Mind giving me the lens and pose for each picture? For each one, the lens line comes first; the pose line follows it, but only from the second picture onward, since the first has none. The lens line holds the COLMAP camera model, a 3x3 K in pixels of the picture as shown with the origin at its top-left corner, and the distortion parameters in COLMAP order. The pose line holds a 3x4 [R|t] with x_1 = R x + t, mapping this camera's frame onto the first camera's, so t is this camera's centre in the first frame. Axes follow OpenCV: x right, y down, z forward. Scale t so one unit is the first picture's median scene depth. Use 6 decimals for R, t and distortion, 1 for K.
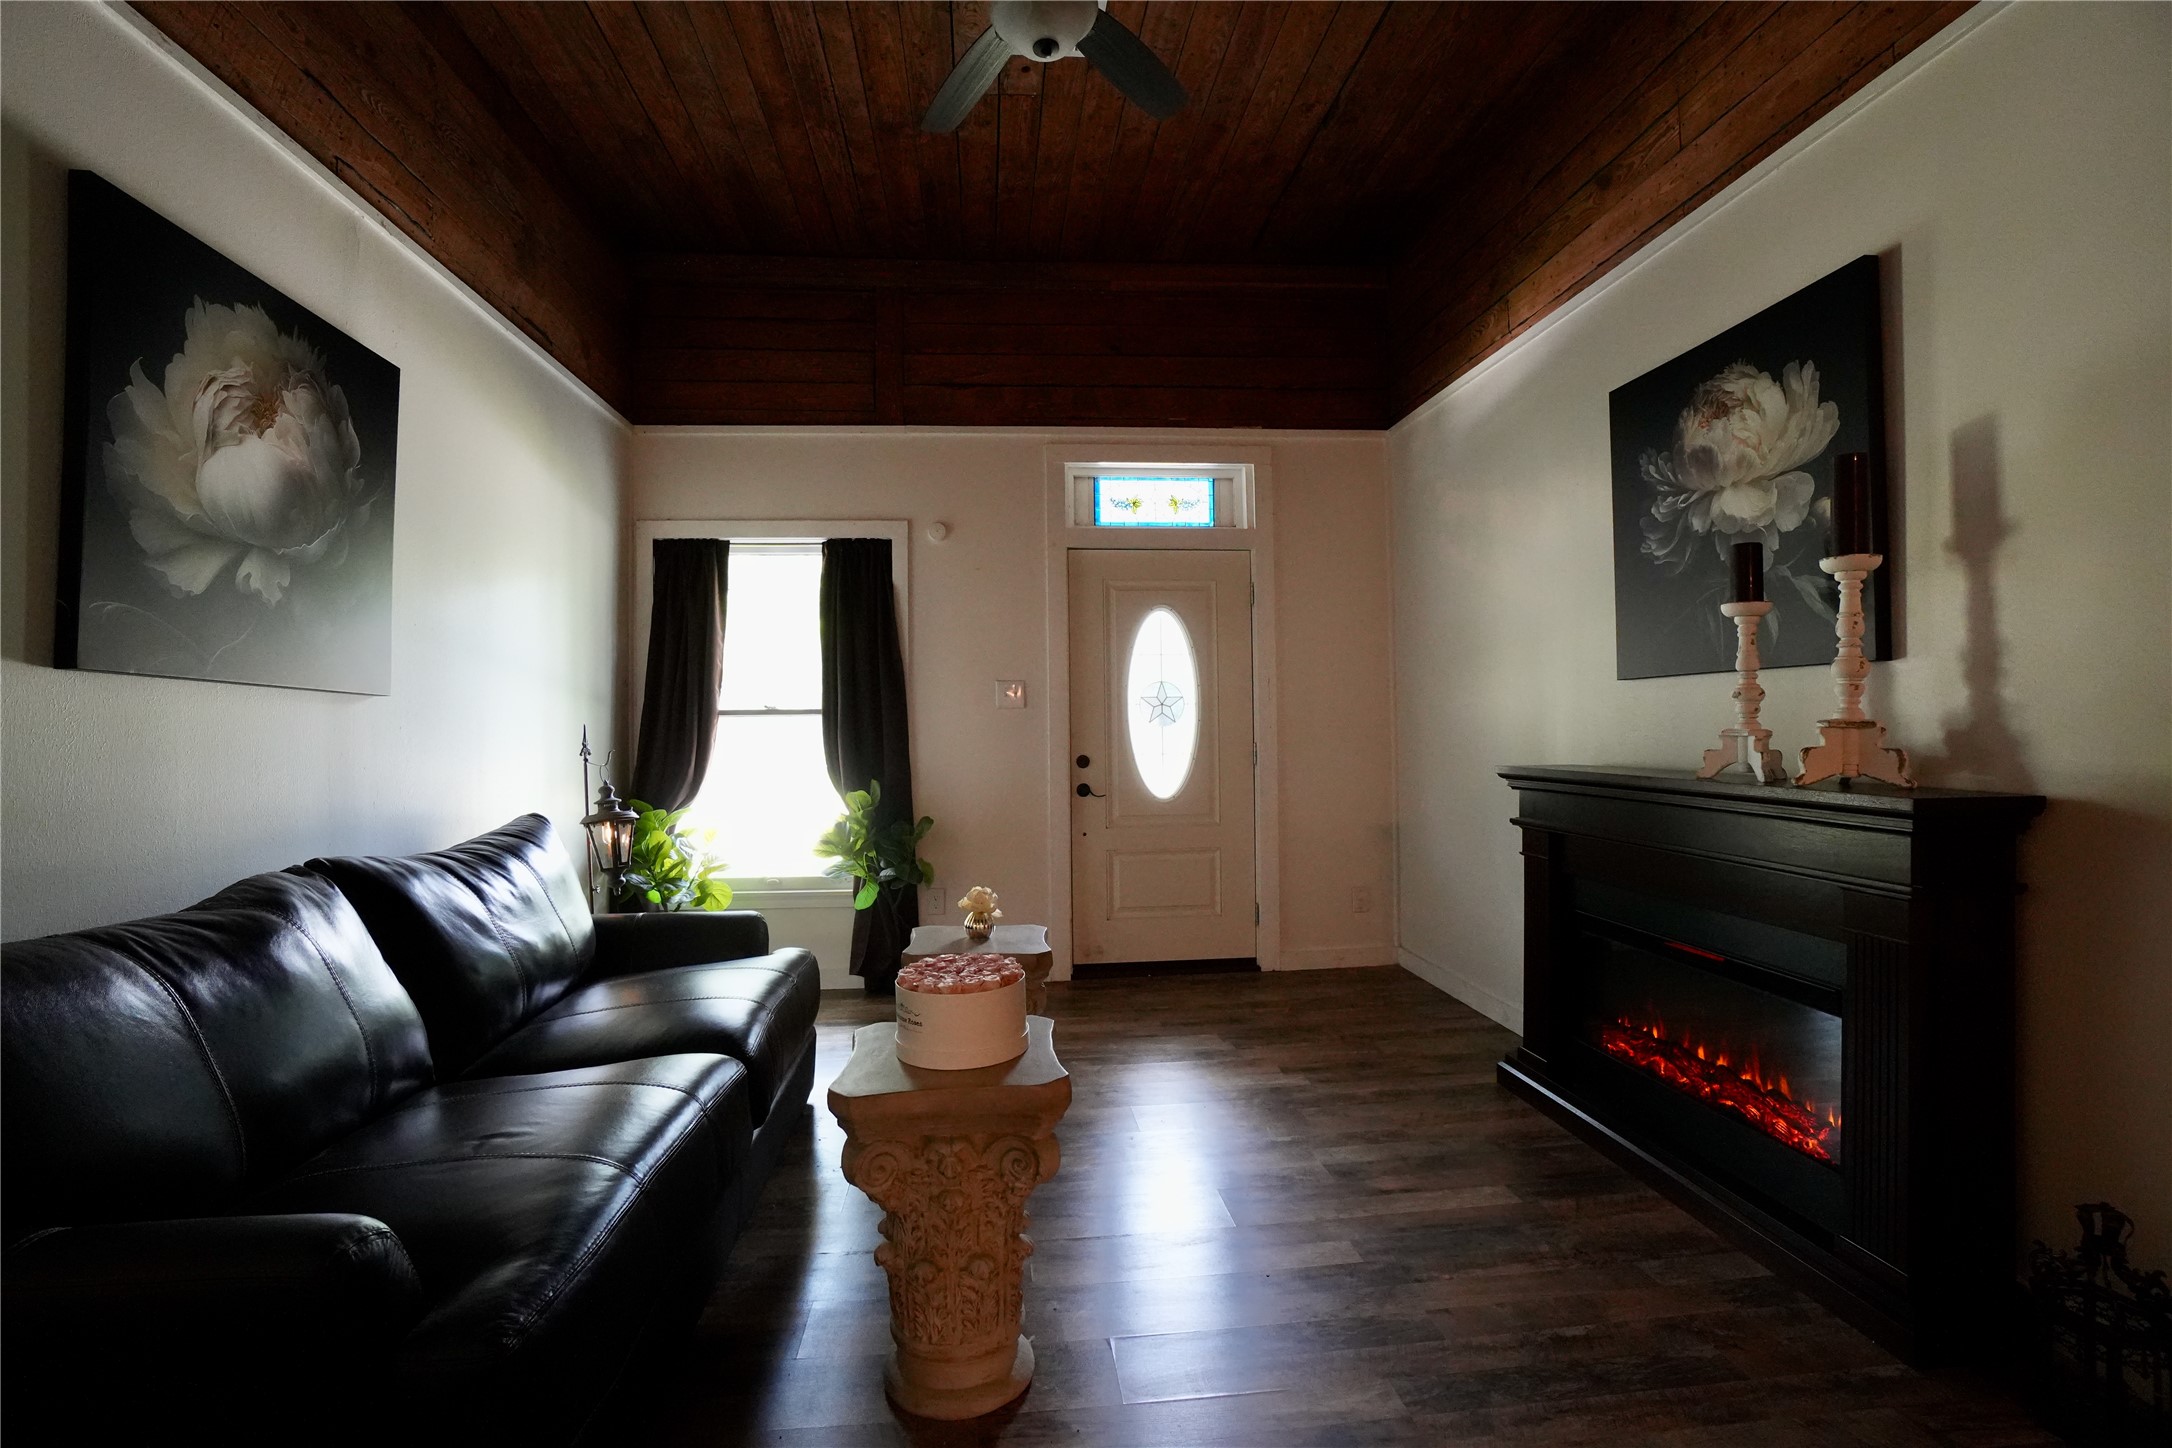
lens RADIAL K [[966.1, 0, 1082.4], [0, 966.1, 723.4], [0, 0, 1]] dist [-0.062651, 0.022855]
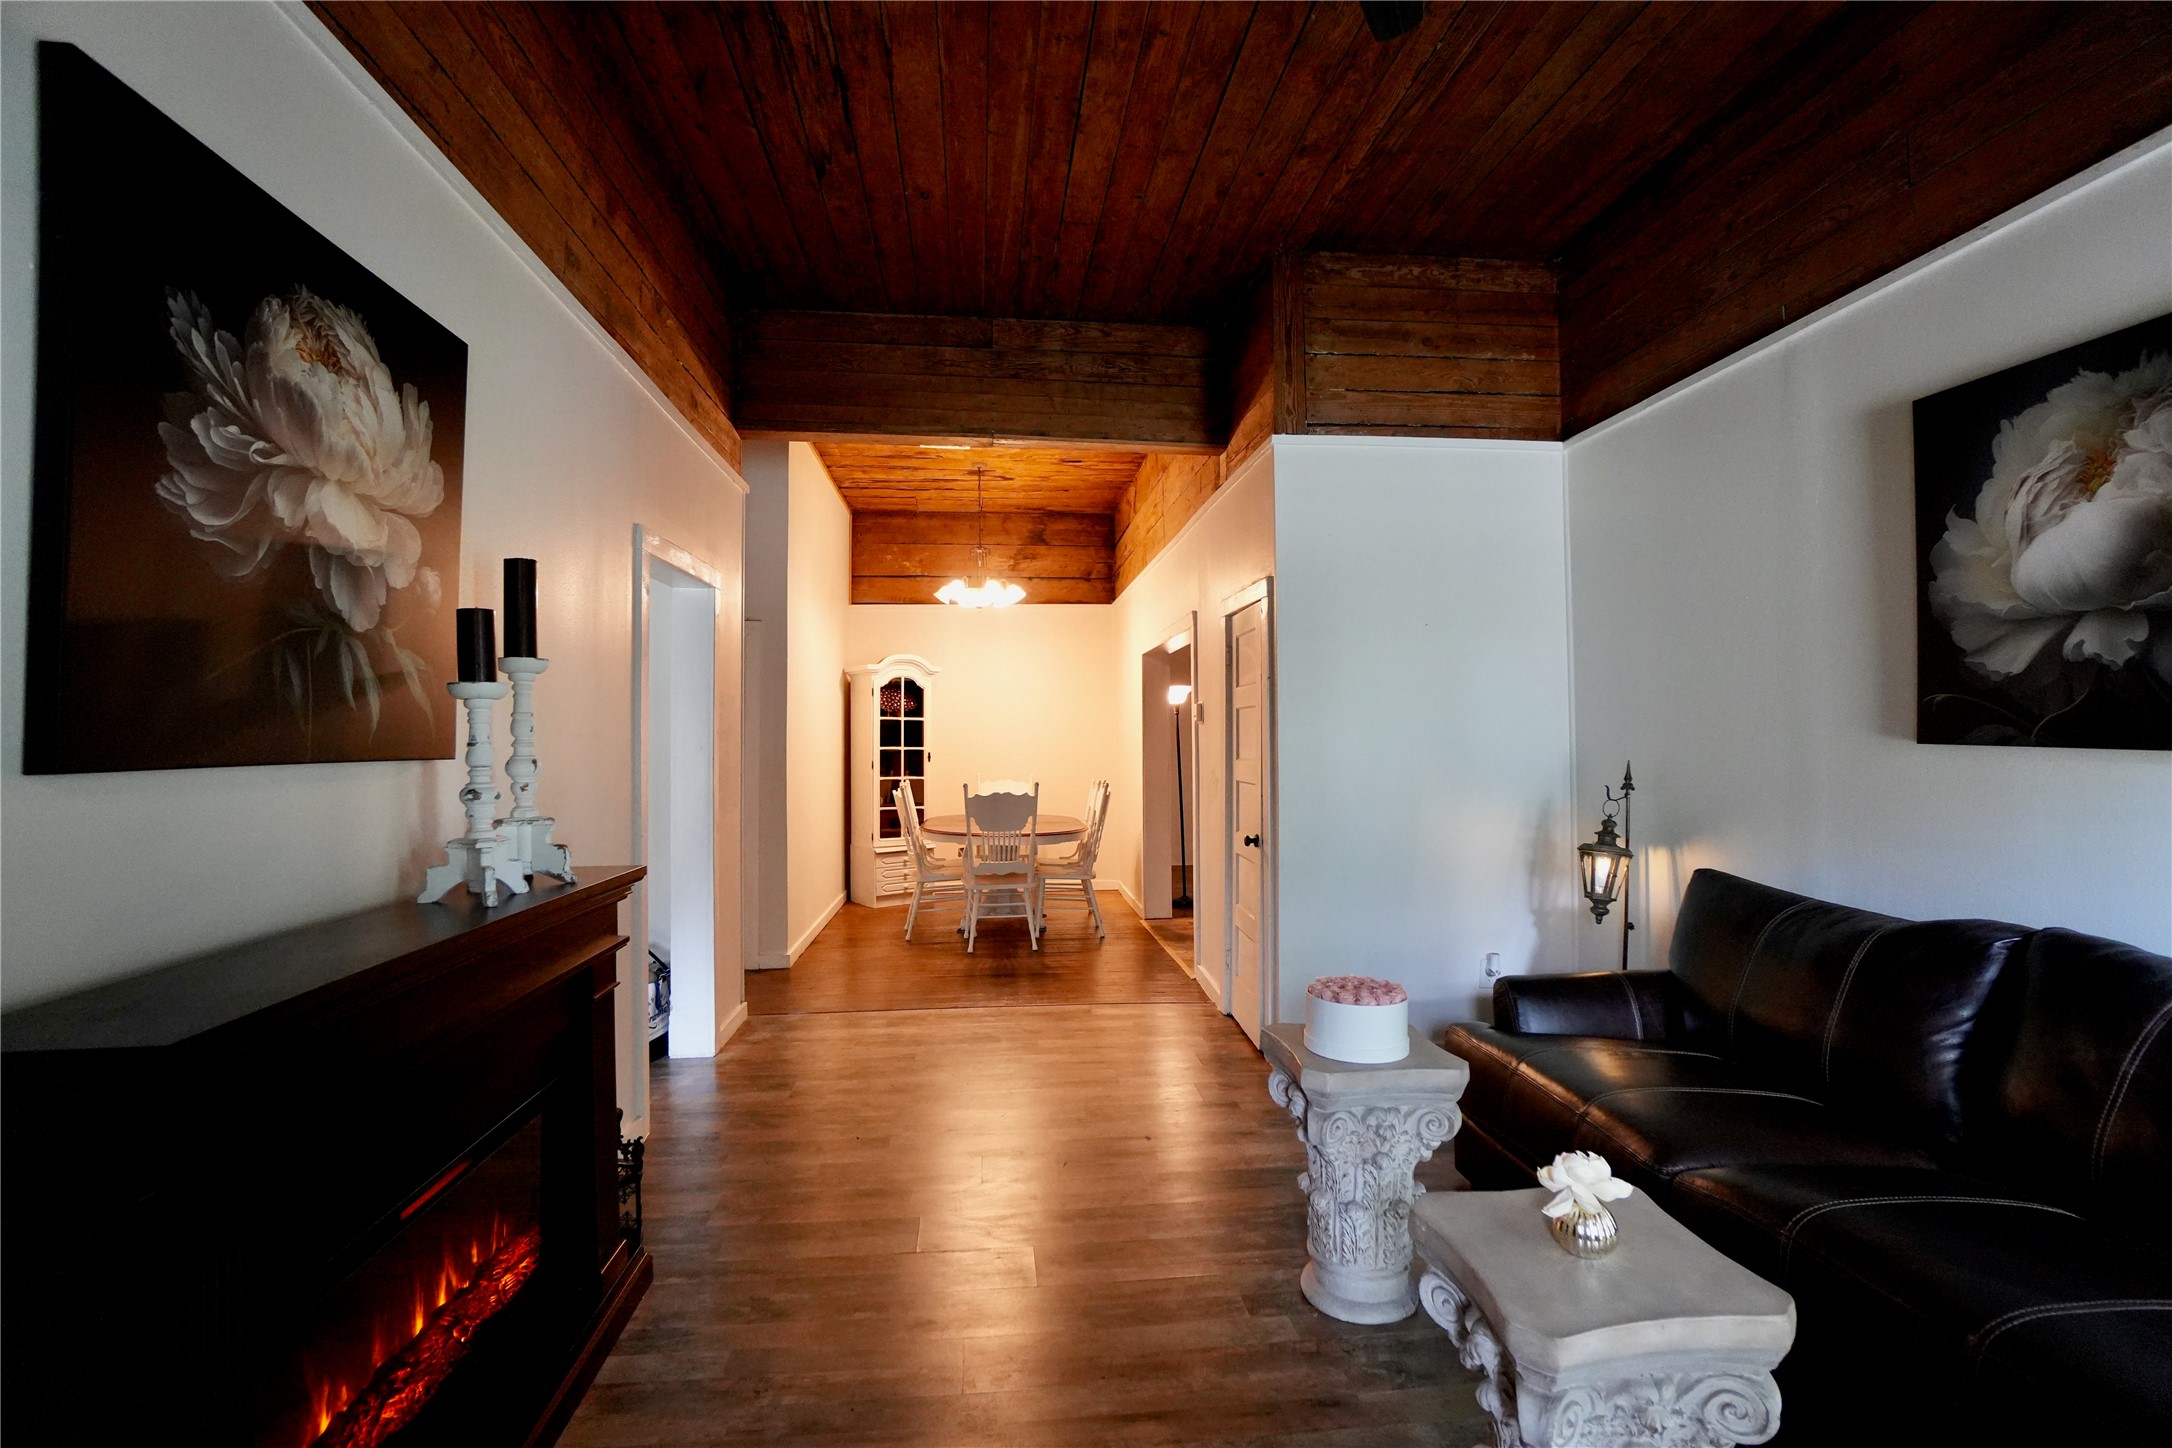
lens RADIAL K [[966.1, 0, 1082.4], [0, 966.1, 723.4], [0, 0, 1]] dist [-0.062651, 0.022855]
pose [[-0.999776, 0.021151, -0.000862, 0.181475], [0.021164, 0.999575, -0.020041, -0.063545], [0.000438, -0.020055, -0.999799, 1.767132]]
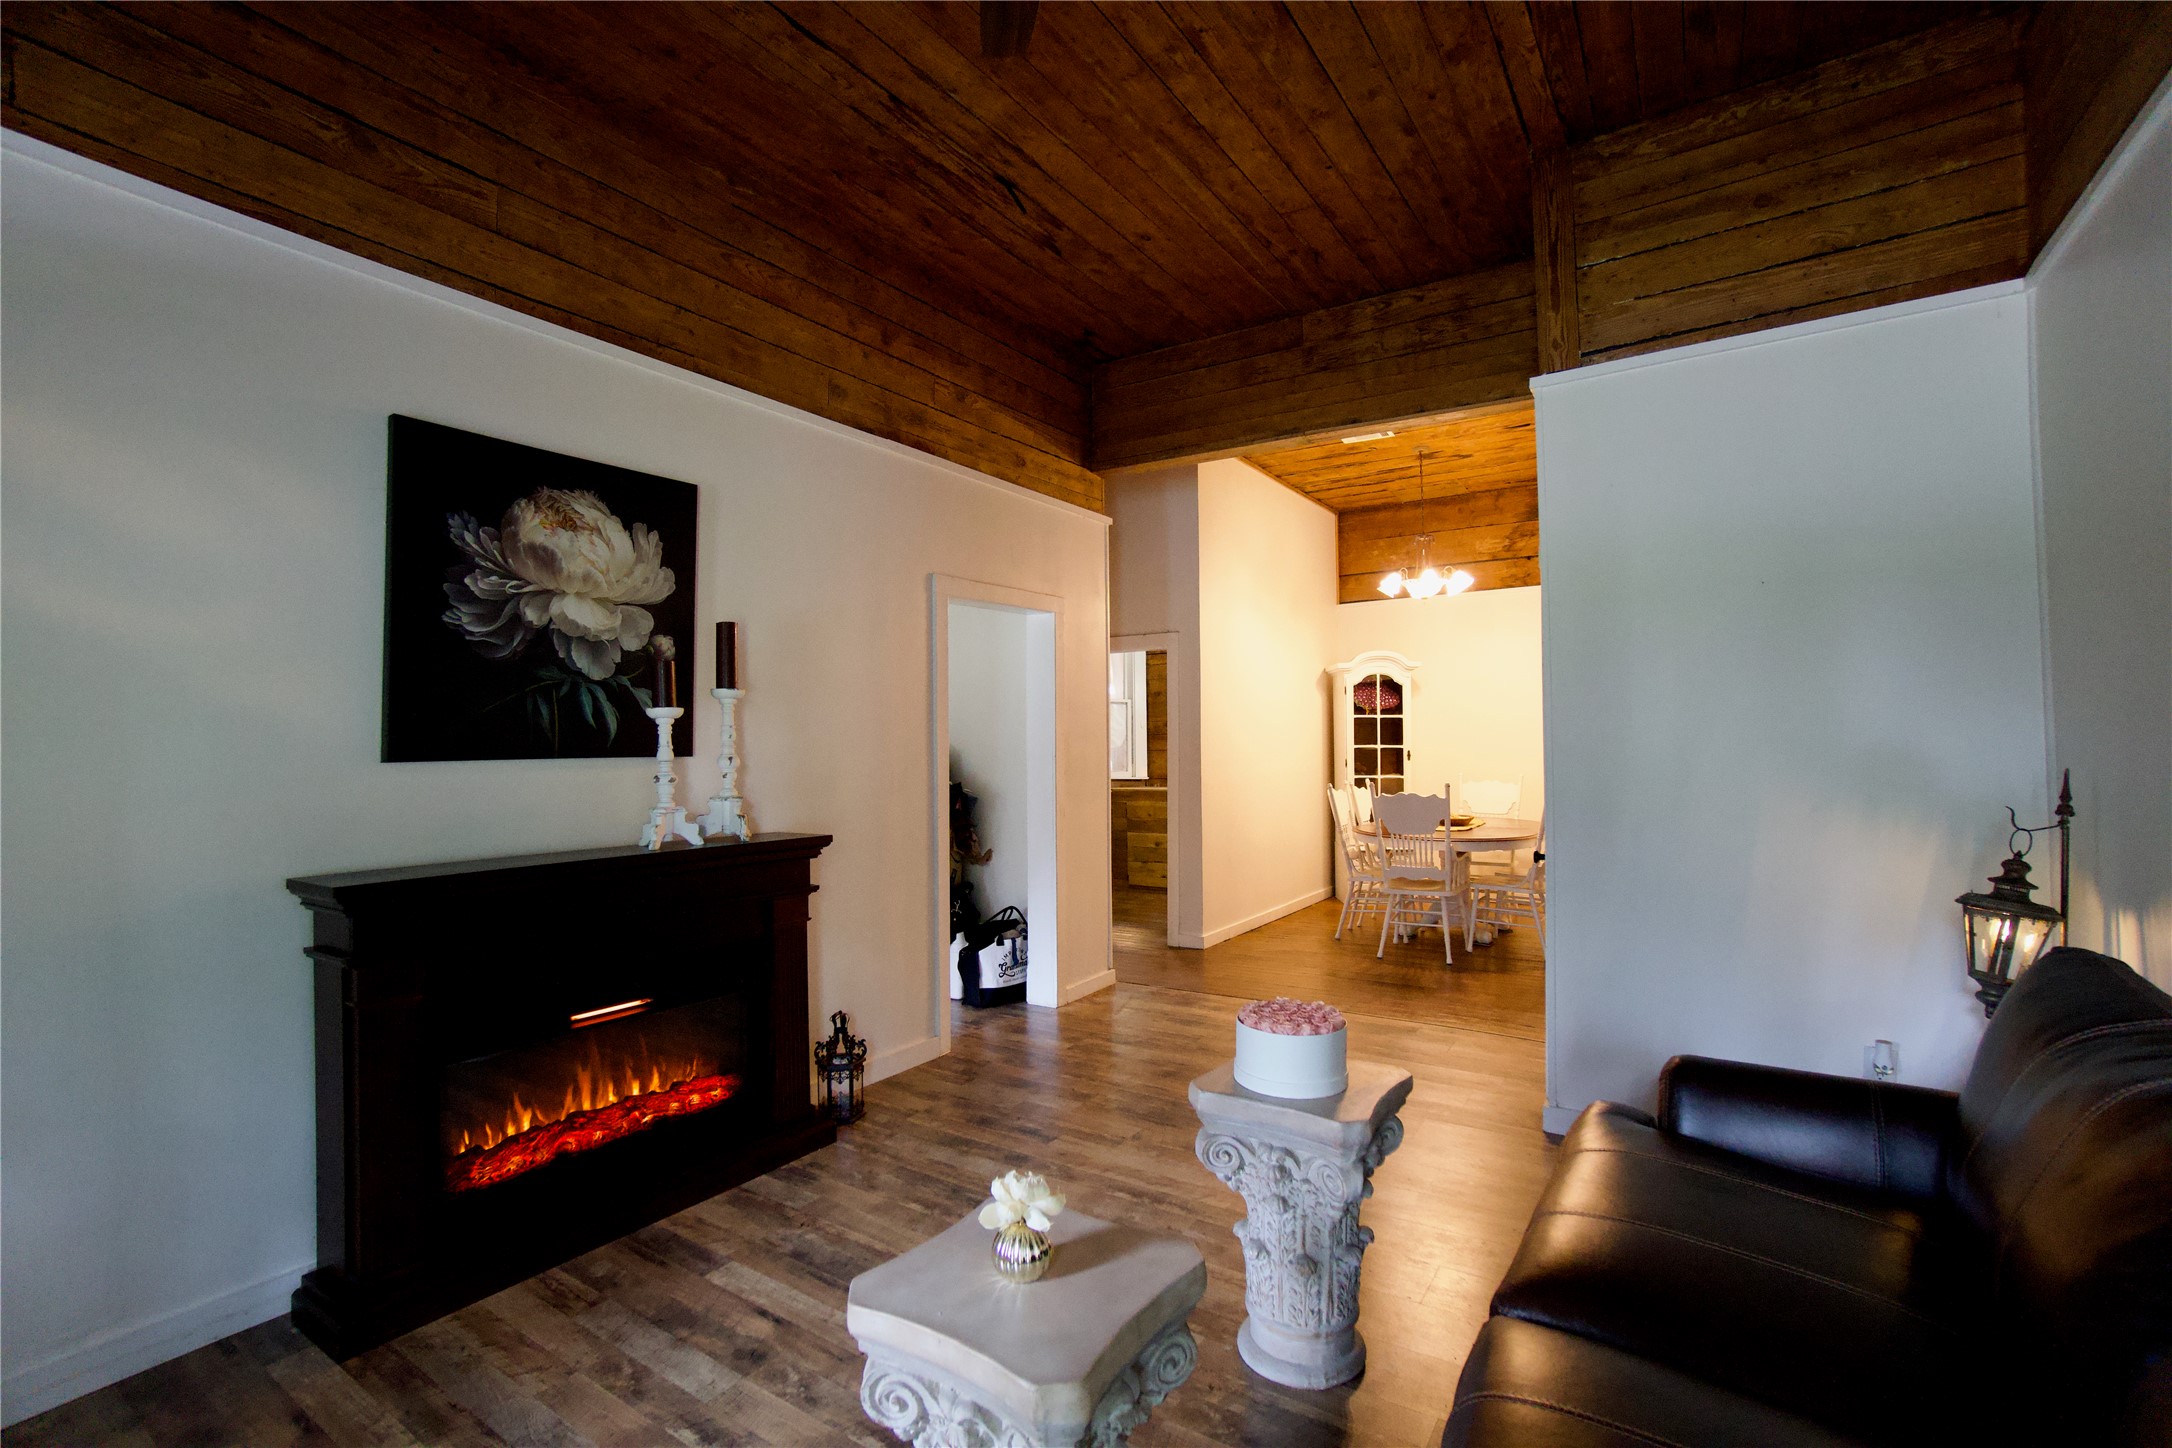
lens RADIAL K [[966.1, 0, 1082.4], [0, 966.1, 723.4], [0, 0, 1]] dist [-0.062651, 0.022855]
pose [[-0.773368, 0.035919, 0.632940, -0.532802], [0.020605, 0.999290, -0.031533, -0.052662], [-0.633623, -0.011345, -0.773559, 1.597463]]
